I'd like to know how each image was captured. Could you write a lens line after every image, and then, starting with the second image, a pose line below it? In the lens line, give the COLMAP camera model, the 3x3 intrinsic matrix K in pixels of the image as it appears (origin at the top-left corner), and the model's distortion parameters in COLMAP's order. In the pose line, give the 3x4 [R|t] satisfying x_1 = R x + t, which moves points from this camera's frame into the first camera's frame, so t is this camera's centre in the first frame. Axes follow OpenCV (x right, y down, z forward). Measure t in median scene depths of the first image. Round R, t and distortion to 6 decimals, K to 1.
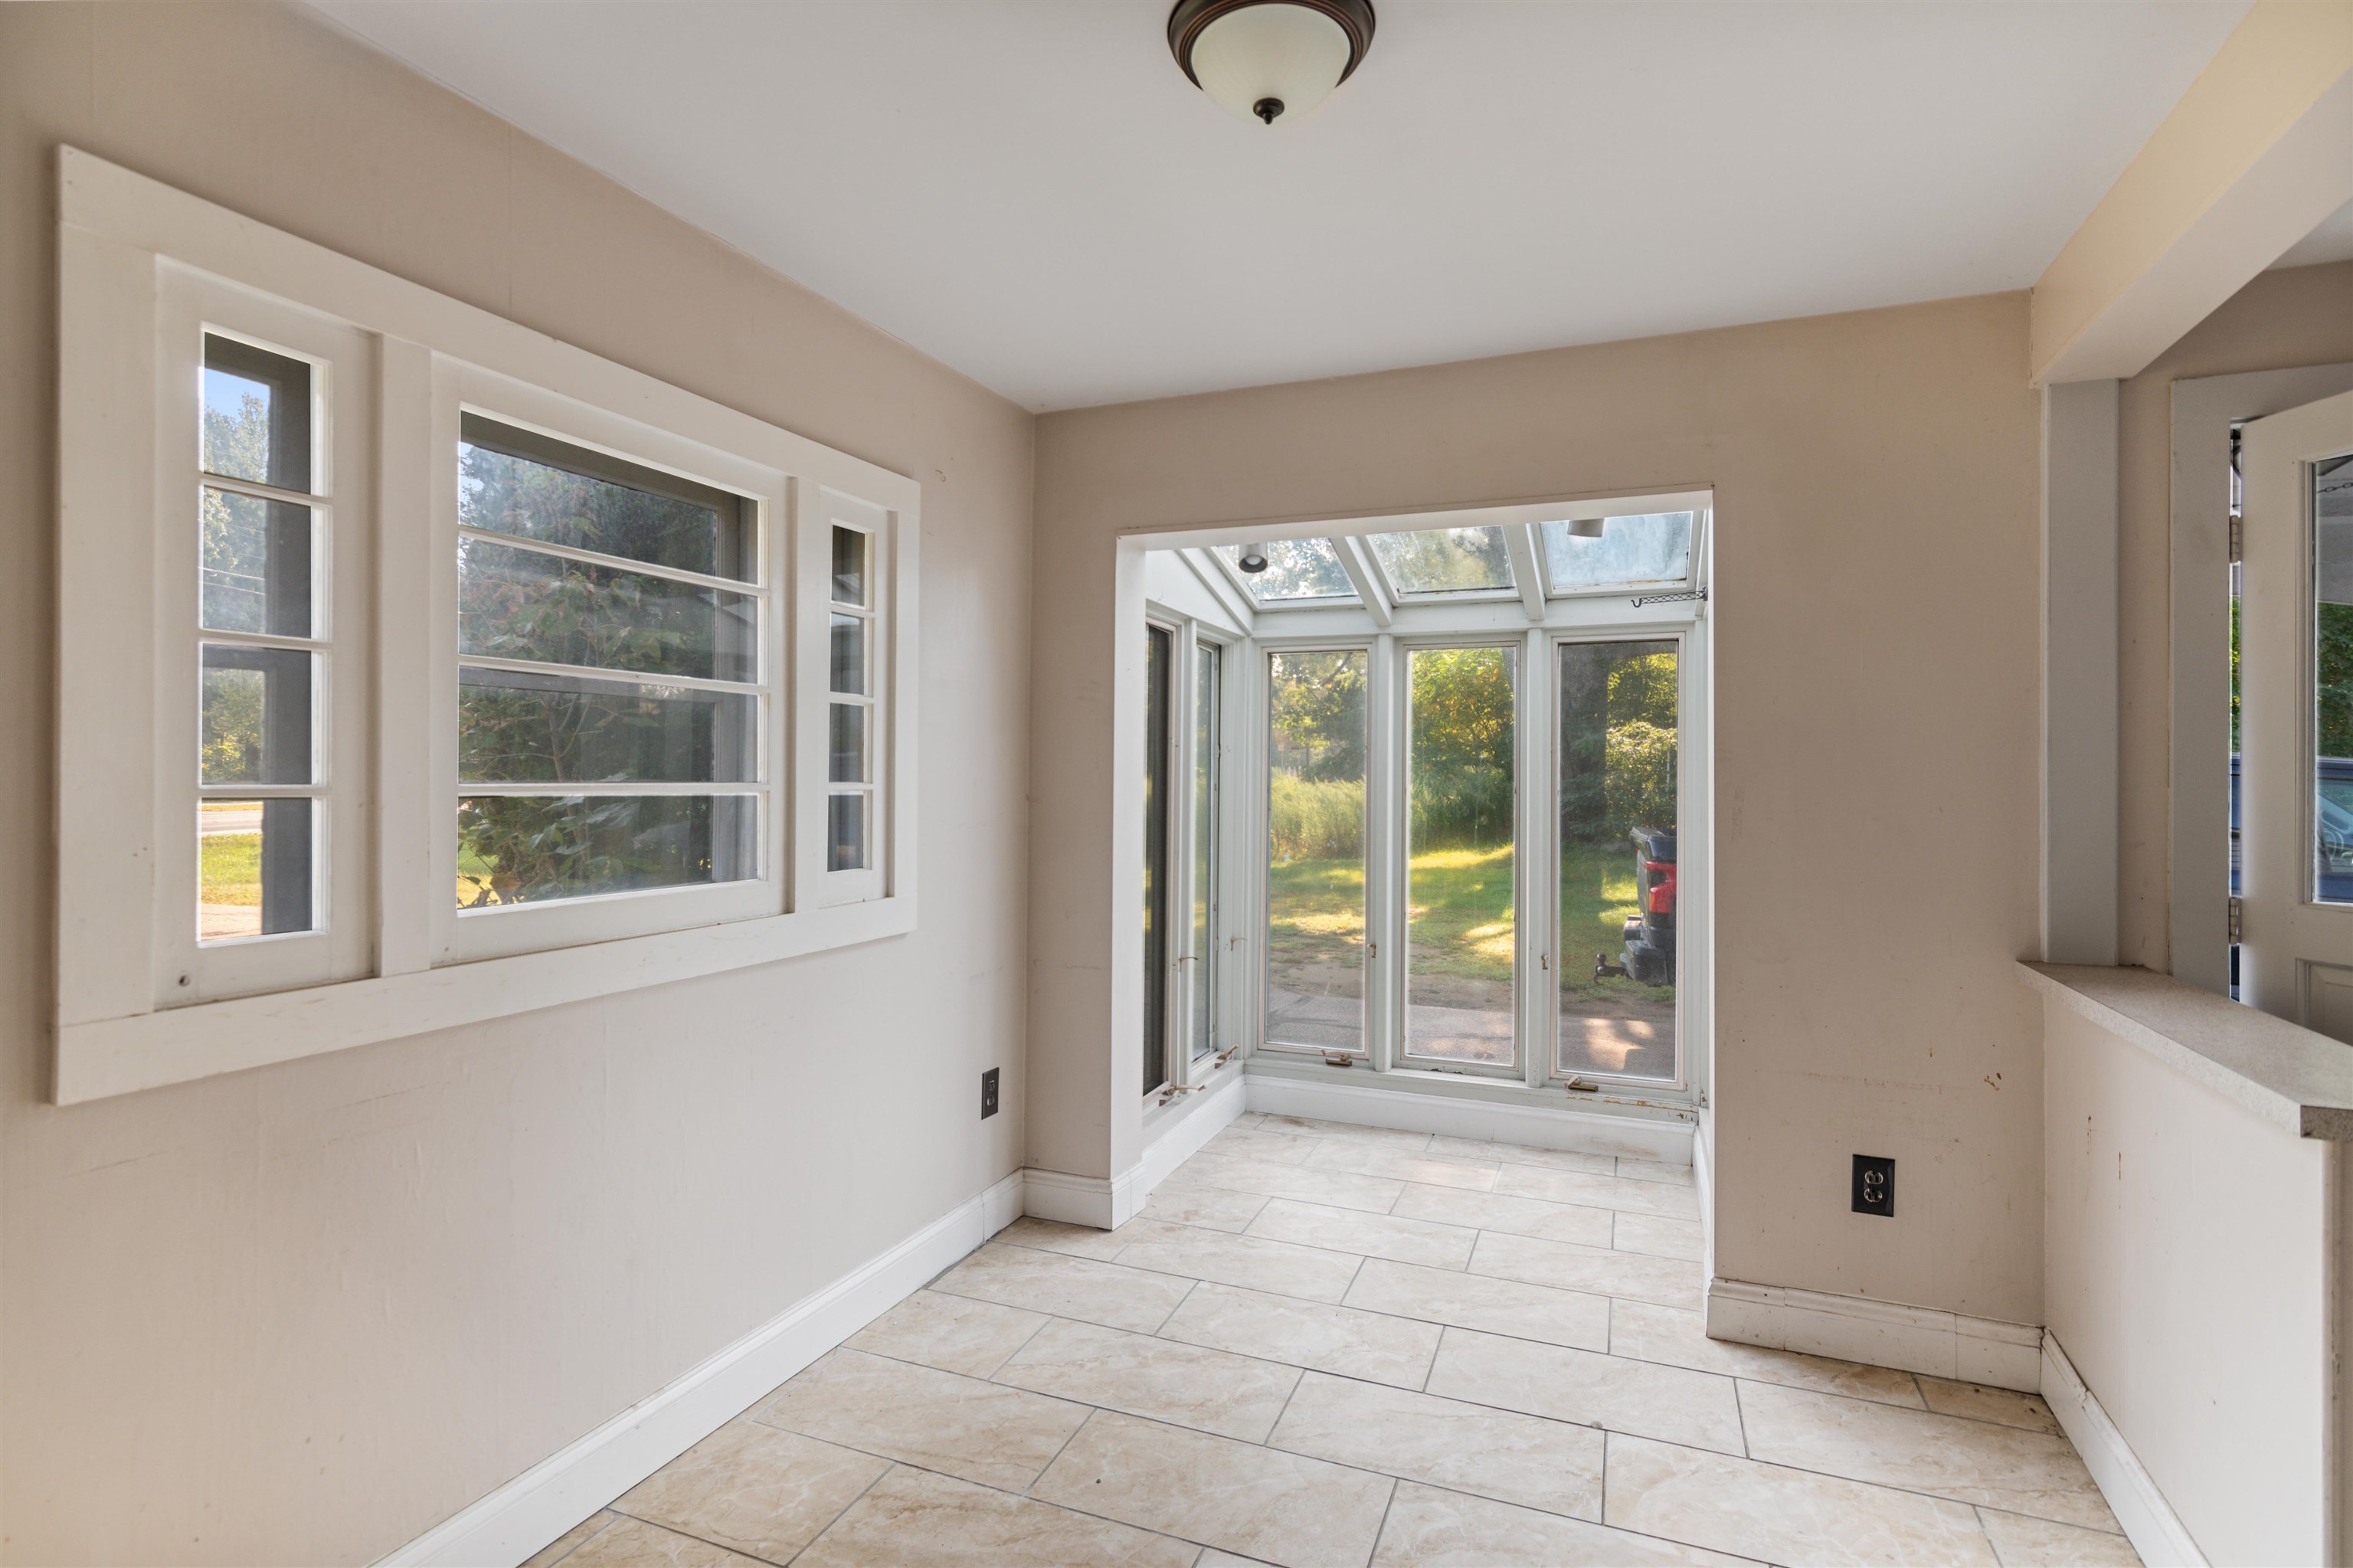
lens RADIAL K [[1137.4, 0, 1199.7], [0, 1137.4, 771.3], [0, 0, 1]] dist [-0.003692, 0.003478]
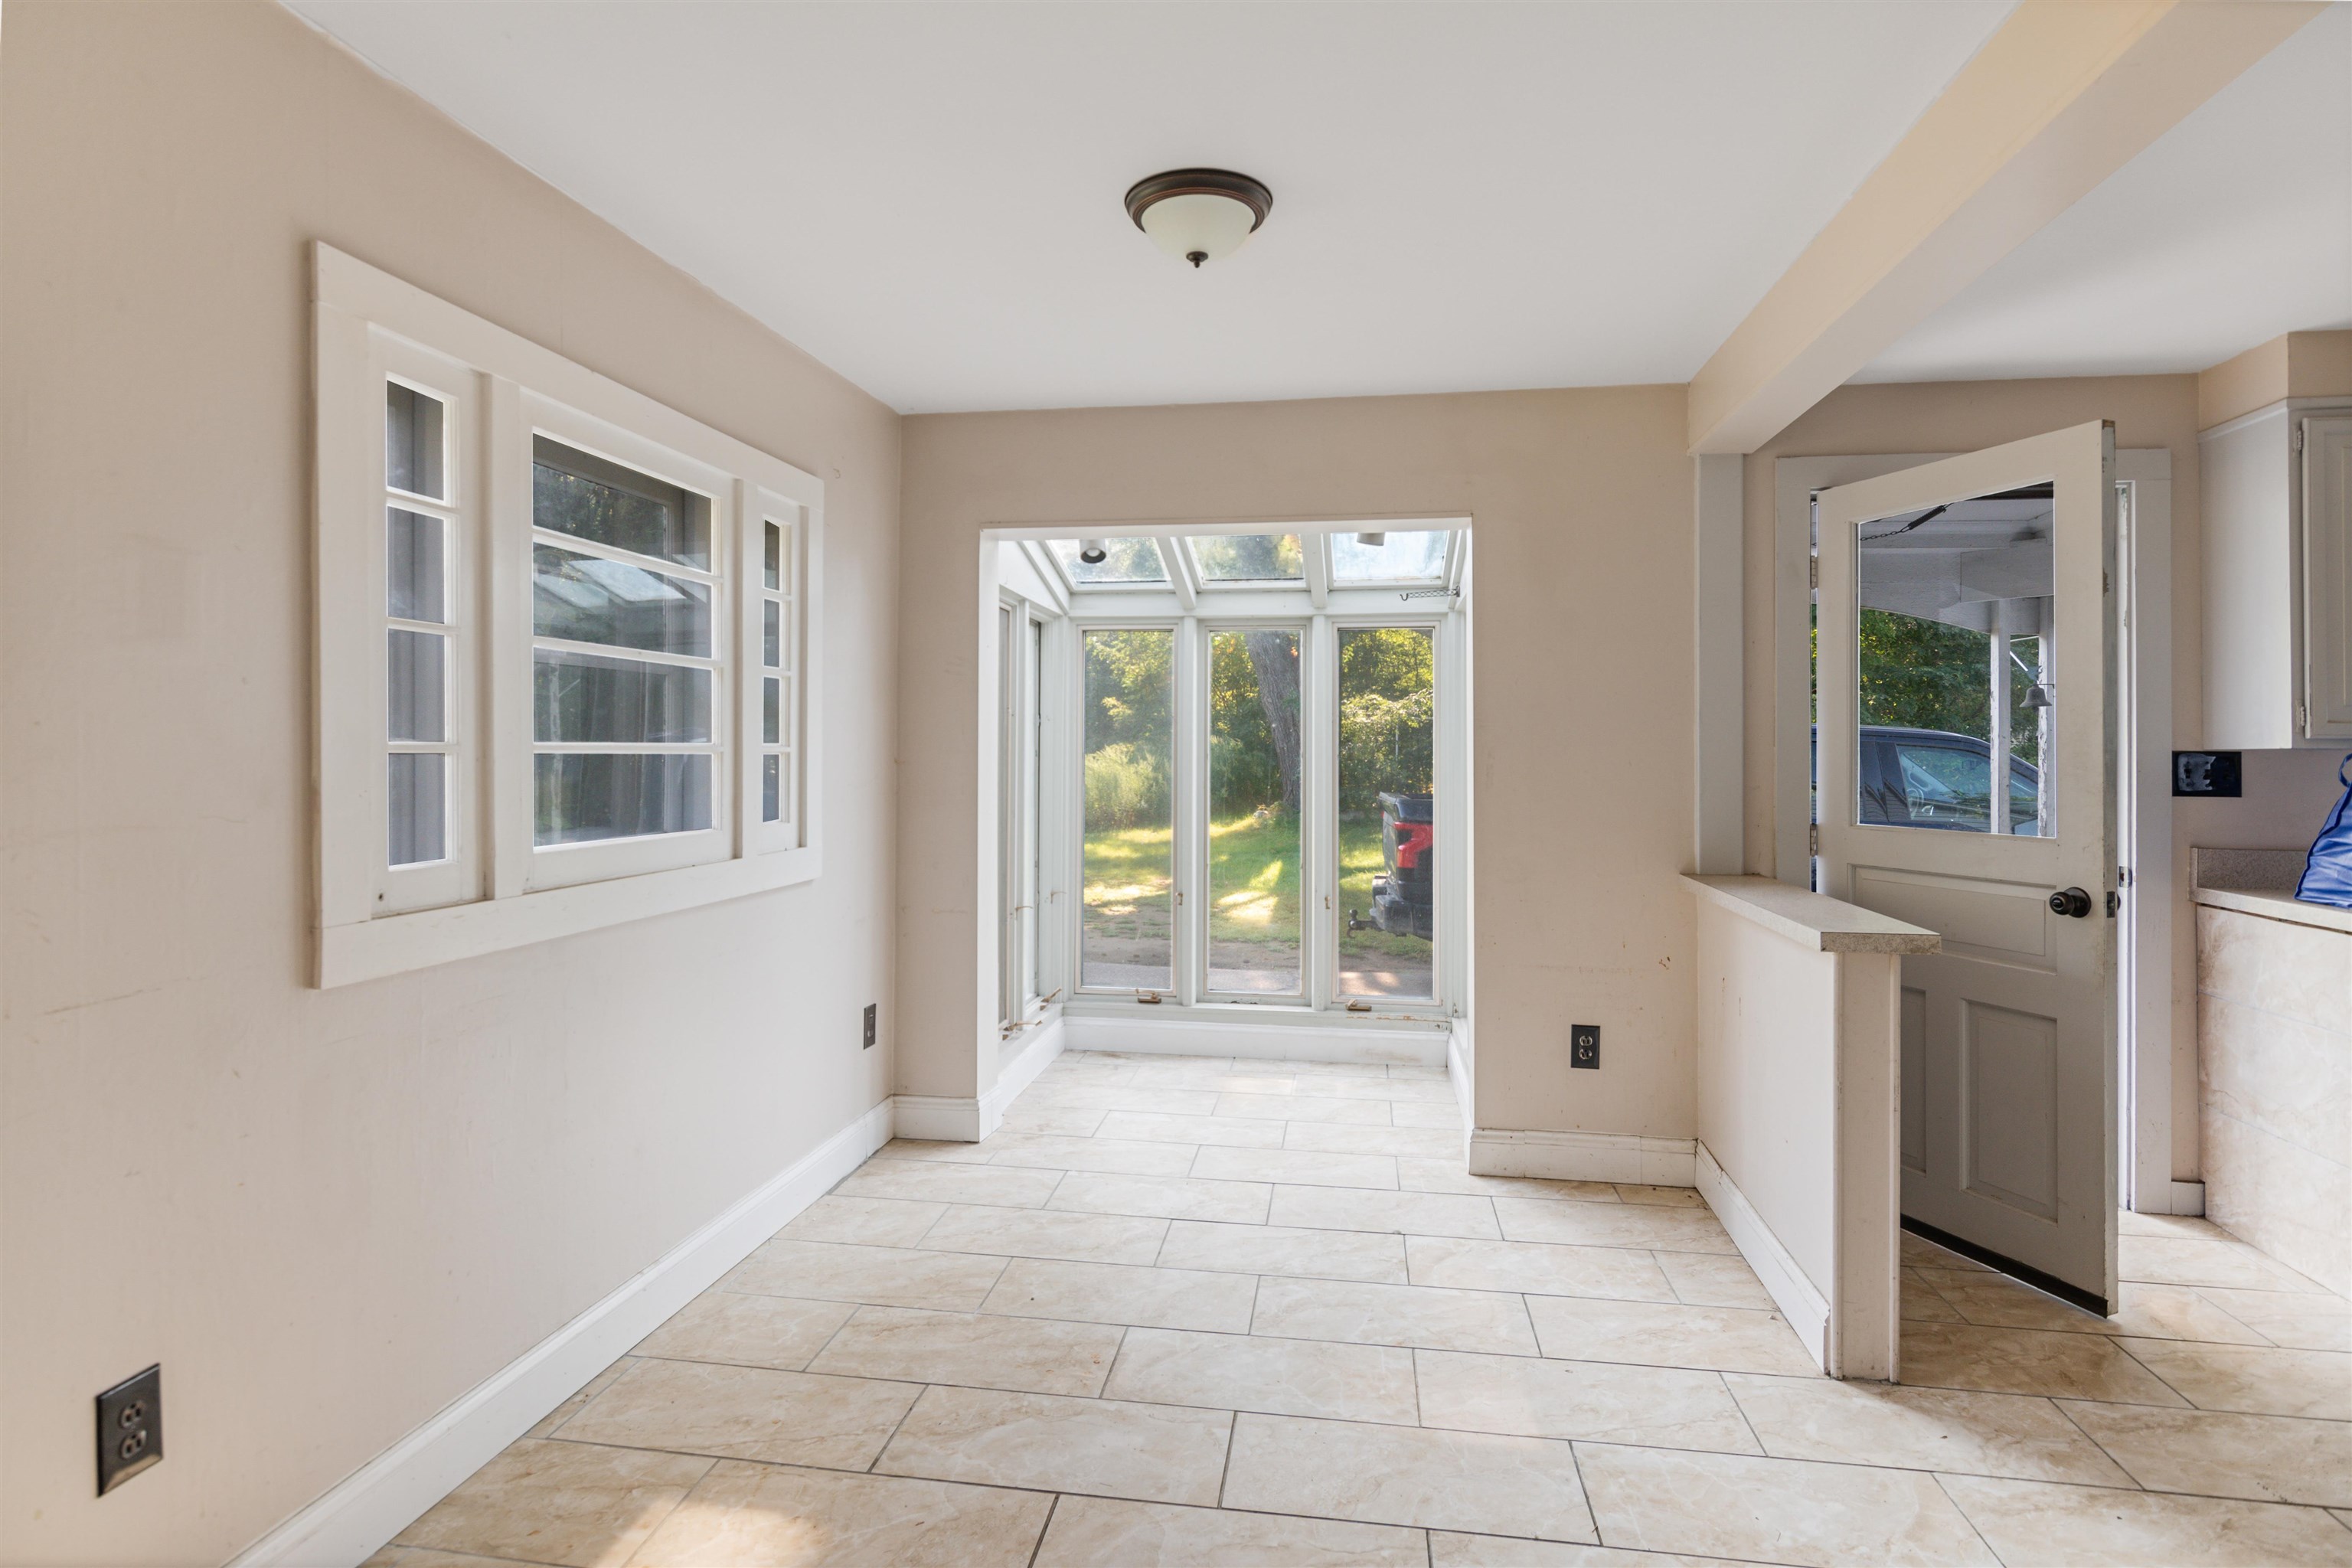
lens RADIAL K [[1188.3, 0, 1202.3], [0, 1188.3, 743.2], [0, 0, 1]] dist [-0.005038, -0.000349]
pose [[0.973818, -0.001769, 0.227322, -0.172811], [0.001837, 0.999998, -0.000089, 0.008904], [-0.227322, 0.000504, 0.973820, -0.272880]]
